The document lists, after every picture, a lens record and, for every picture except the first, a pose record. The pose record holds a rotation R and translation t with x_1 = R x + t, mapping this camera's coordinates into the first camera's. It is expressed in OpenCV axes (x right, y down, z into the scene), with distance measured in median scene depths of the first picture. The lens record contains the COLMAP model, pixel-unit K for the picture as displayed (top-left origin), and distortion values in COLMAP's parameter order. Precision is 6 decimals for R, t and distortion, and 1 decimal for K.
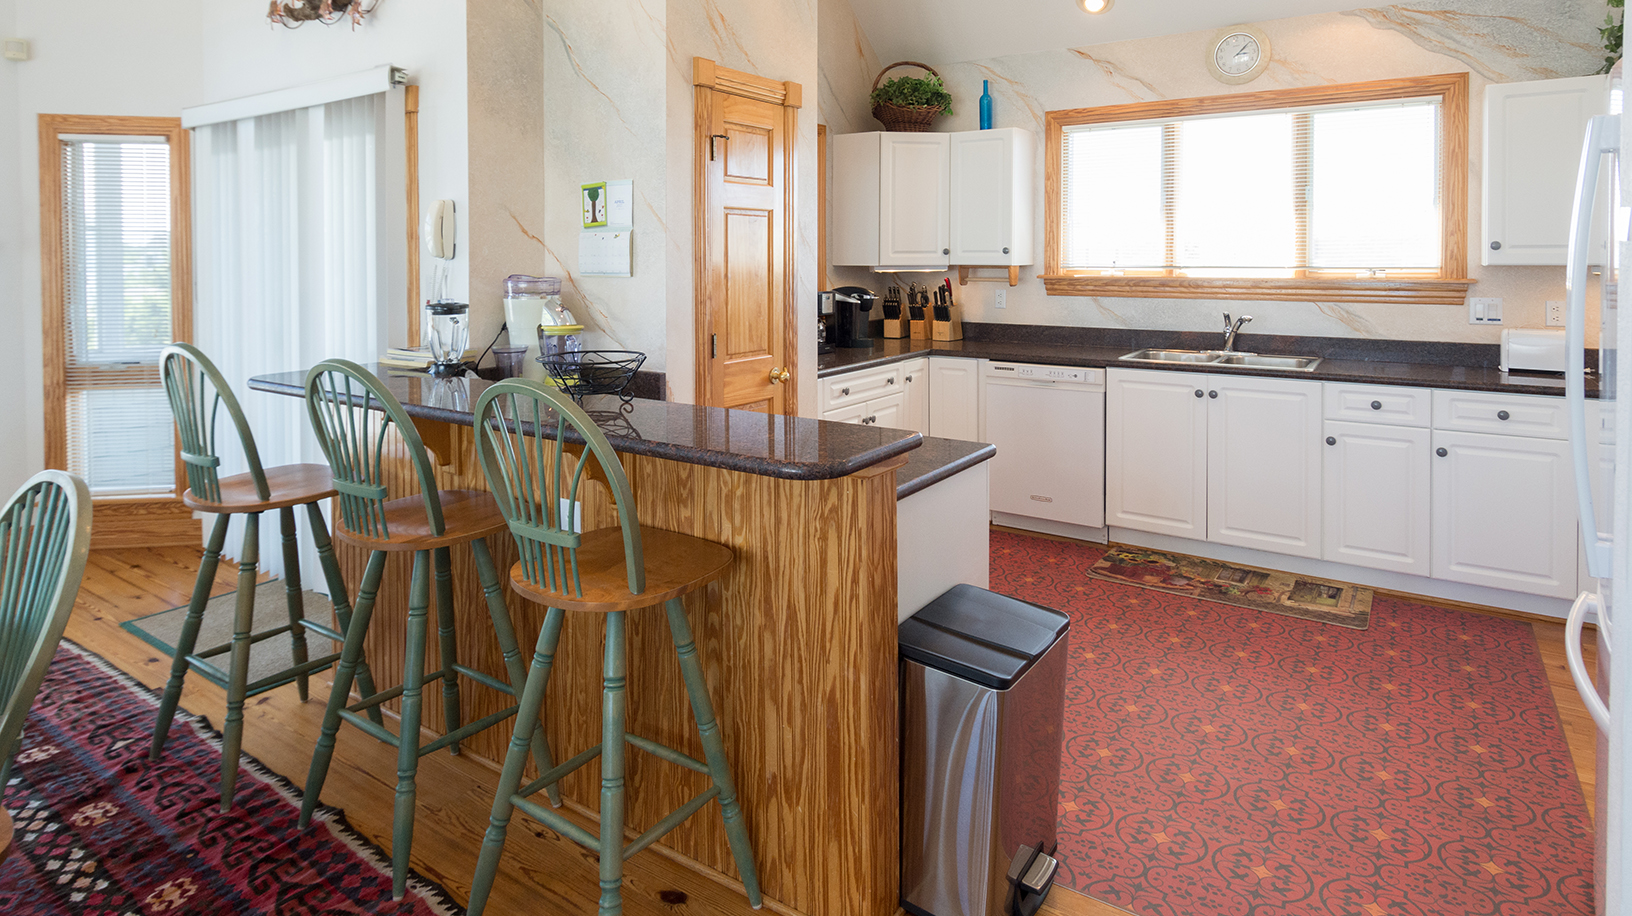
lens RADIAL K [[907.2, 0, 819.2], [0, 907.2, 425.3], [0, 0, 1]] dist [0.007127, 0.000778]
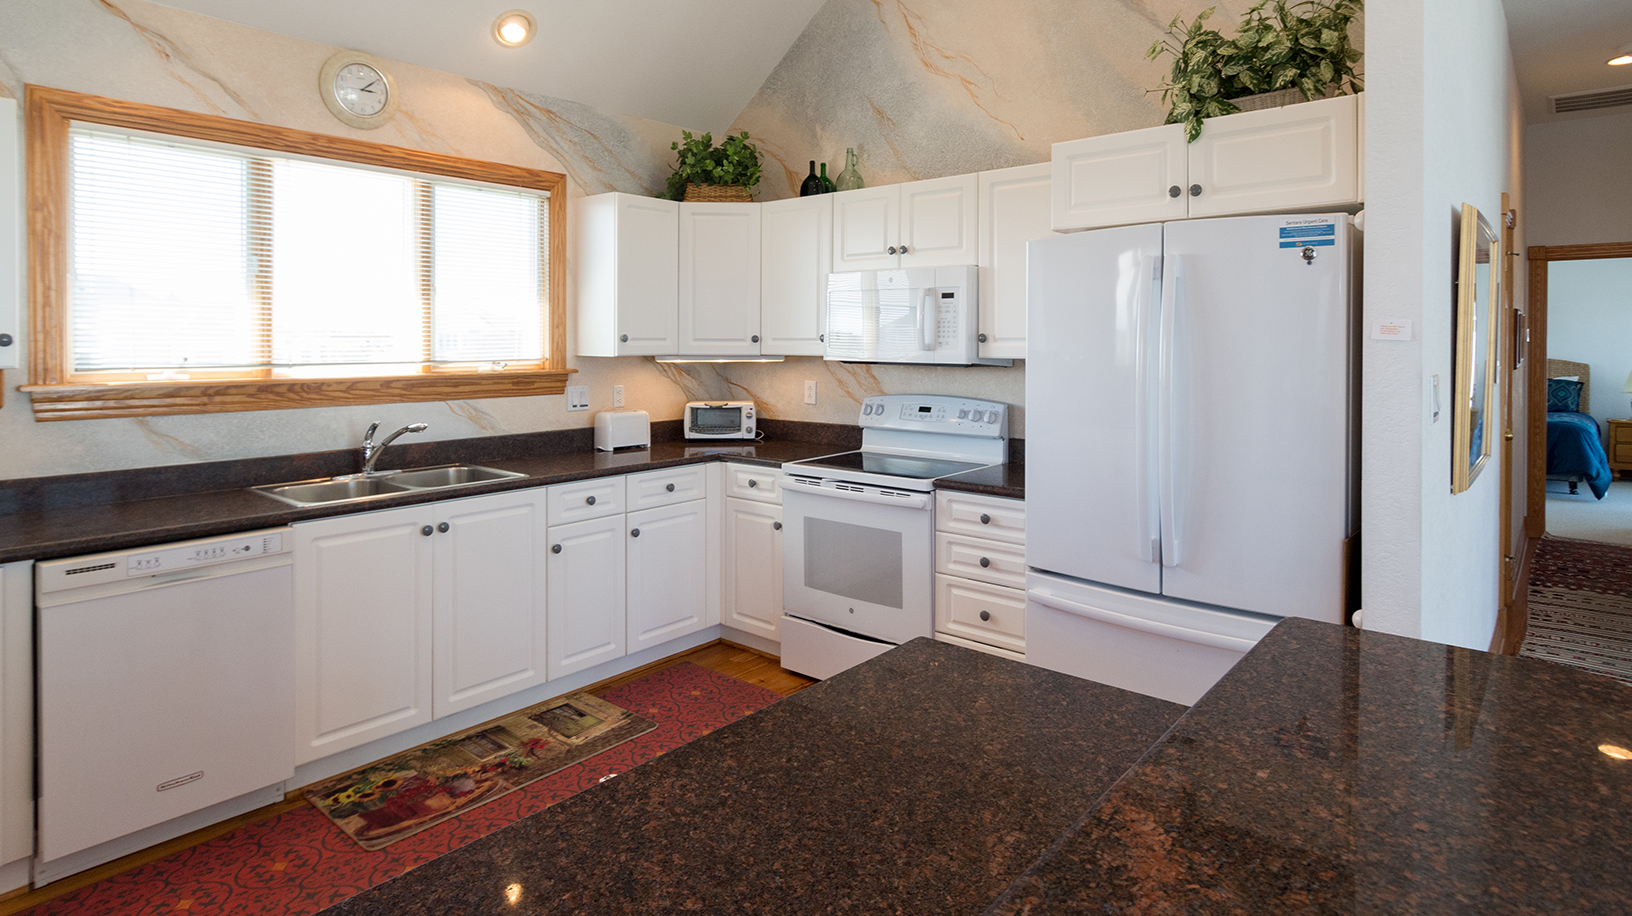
lens RADIAL K [[905.4, 0, 815.9], [0, 905.4, 416.2], [0, 0, 1]] dist [-0.001440, -0.000638]
pose [[0.102459, -0.078623, 0.991625, -0.278773], [0.189327, 0.980191, 0.058154, -0.109226], [-0.976554, 0.181783, 0.115315, 0.584729]]
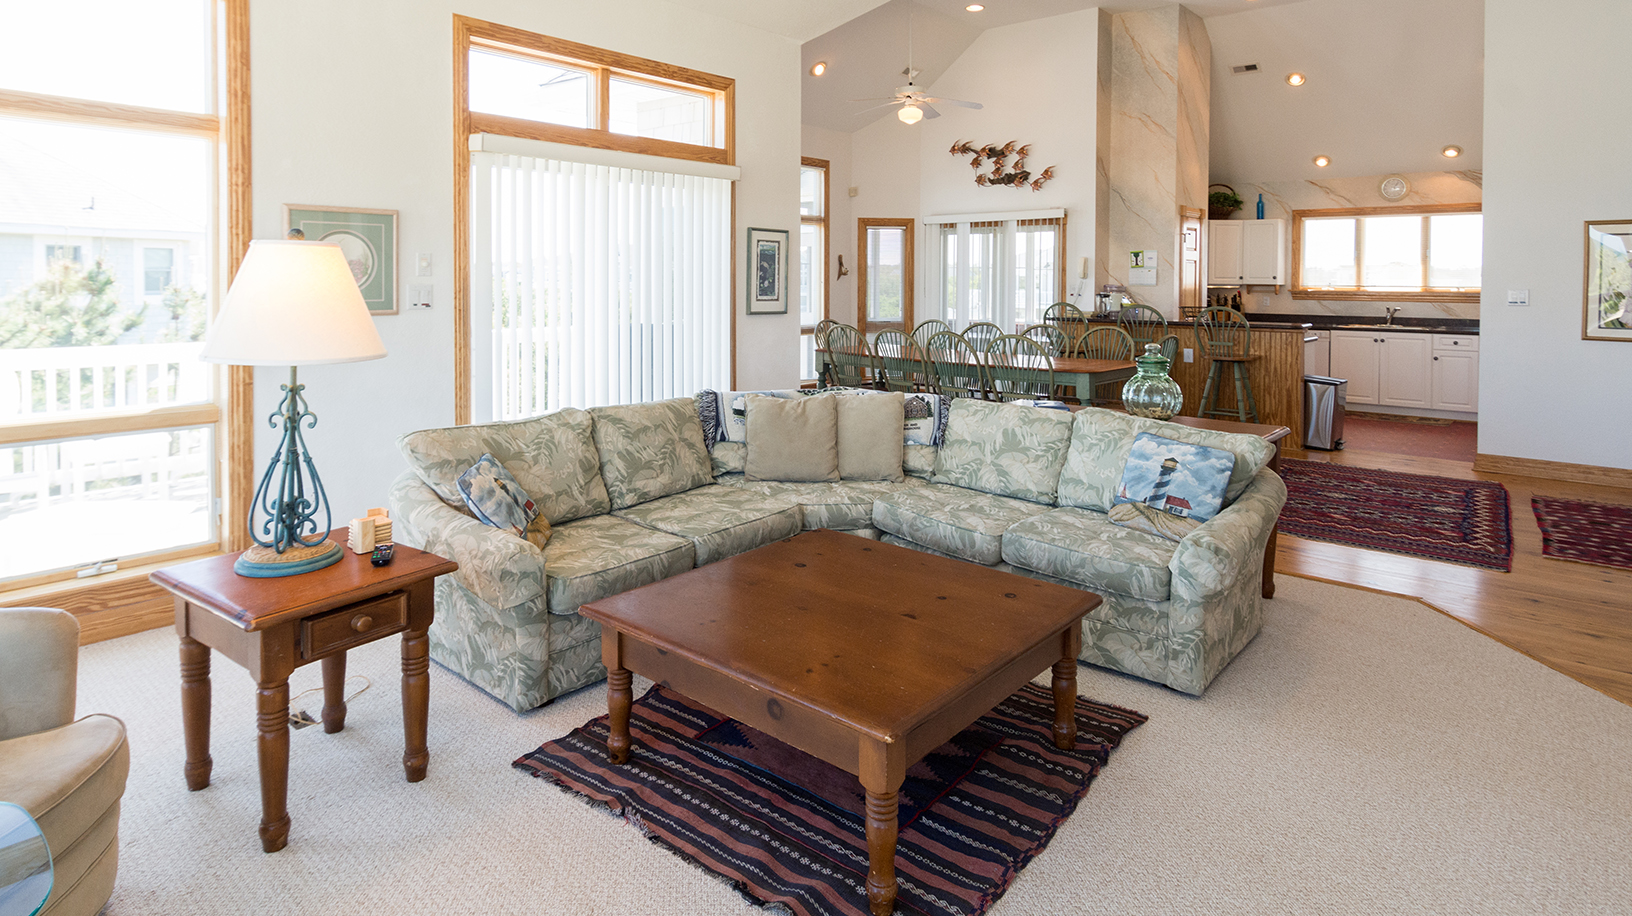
lens RADIAL K [[905.4, 0, 815.9], [0, 905.4, 416.2], [0, 0, 1]] dist [-0.001440, -0.000638]
pose [[0.992166, 0.027281, -0.121911, -0.636173], [-0.031644, 0.998921, -0.033996, 0.253259], [0.120852, 0.037588, 0.991959, -1.298669]]
